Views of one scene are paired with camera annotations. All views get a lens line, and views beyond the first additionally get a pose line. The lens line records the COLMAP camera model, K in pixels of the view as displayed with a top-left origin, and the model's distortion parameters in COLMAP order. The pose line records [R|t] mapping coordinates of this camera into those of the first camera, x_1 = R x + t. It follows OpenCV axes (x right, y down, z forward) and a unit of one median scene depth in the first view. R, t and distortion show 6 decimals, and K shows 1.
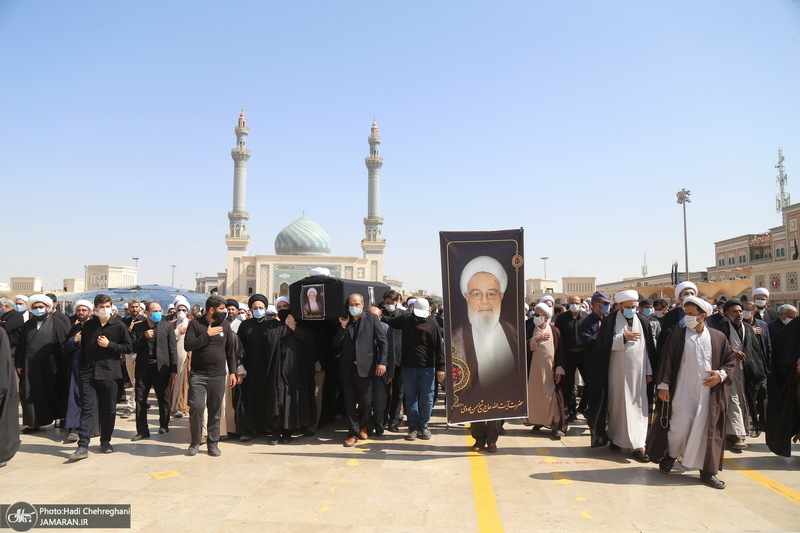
lens RADIAL K [[555.2, 0, 400.0], [0, 555.2, 266.5], [0, 0, 1]] dist [-0.125893, 0.082810]
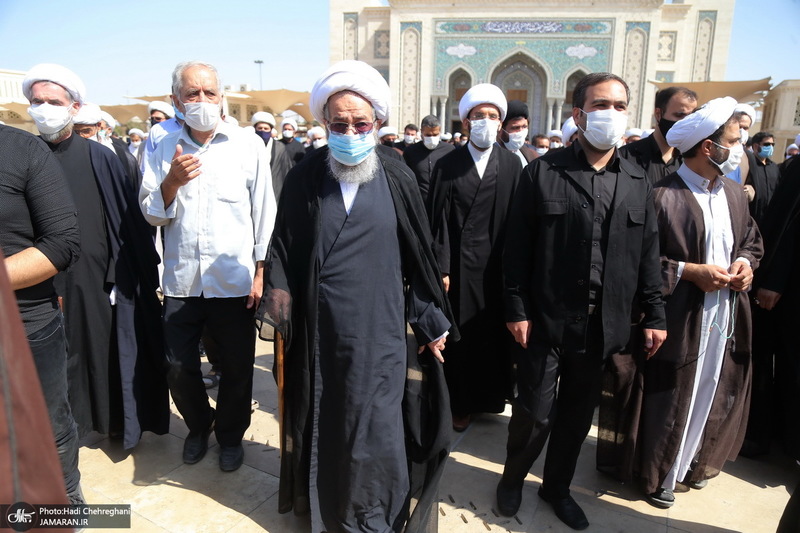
lens RADIAL K [[555.2, 0, 400.0], [0, 555.2, 266.5], [0, 0, 1]] dist [-0.125893, 0.082810]
pose [[0.925425, 0.102177, -0.364895, -0.091957], [0.009741, 0.956227, 0.292465, 0.047535], [0.378806, -0.274209, 0.883921, 0.590690]]
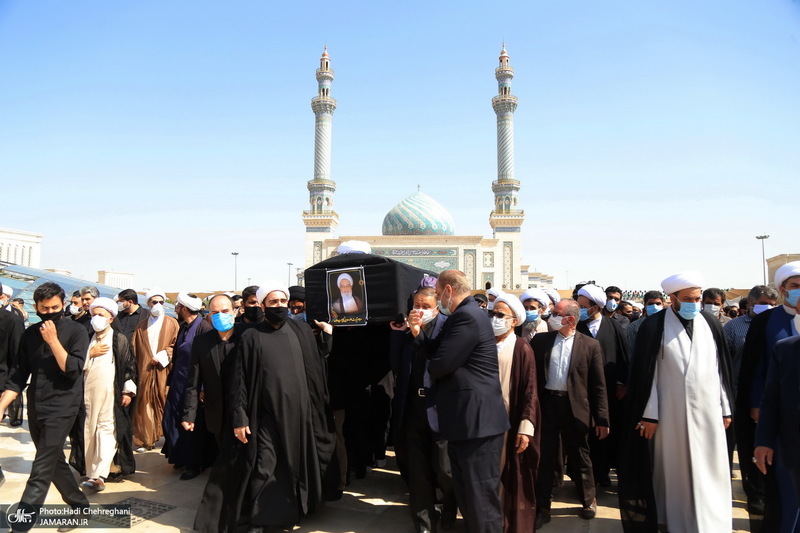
lens RADIAL K [[555.2, 0, 400.0], [0, 555.2, 266.5], [0, 0, 1]] dist [-0.125893, 0.082810]
pose [[0.963586, -0.016496, -0.266891, 0.008098], [0.016171, 0.999863, -0.003415, 0.021573], [0.266911, -0.001026, 0.963721, 0.306012]]
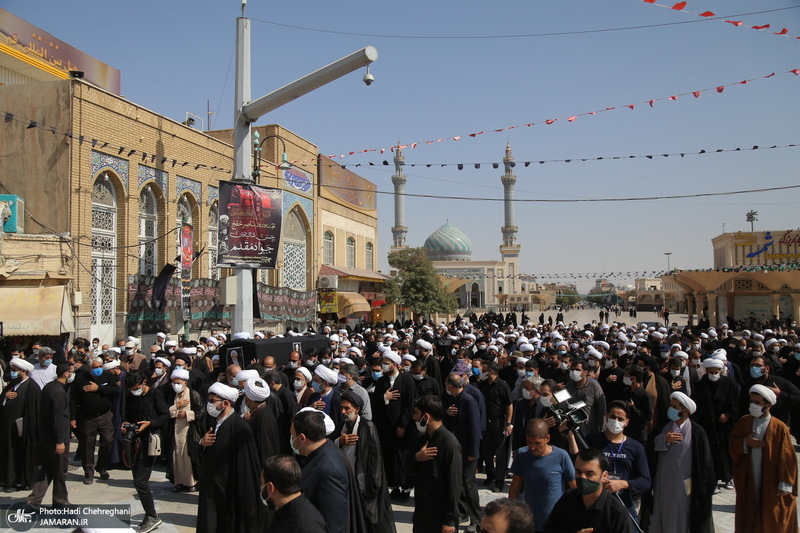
lens RADIAL K [[661.2, 0, 400.0], [0, 661.2, 266.5], [0, 0, 1]] dist [-0.002050, -0.001368]
pose [[0.978621, -0.022284, -0.204460, 0.010897], [0.027513, 0.999362, 0.022765, -0.043421], [0.203822, -0.027904, 0.978610, -0.470308]]
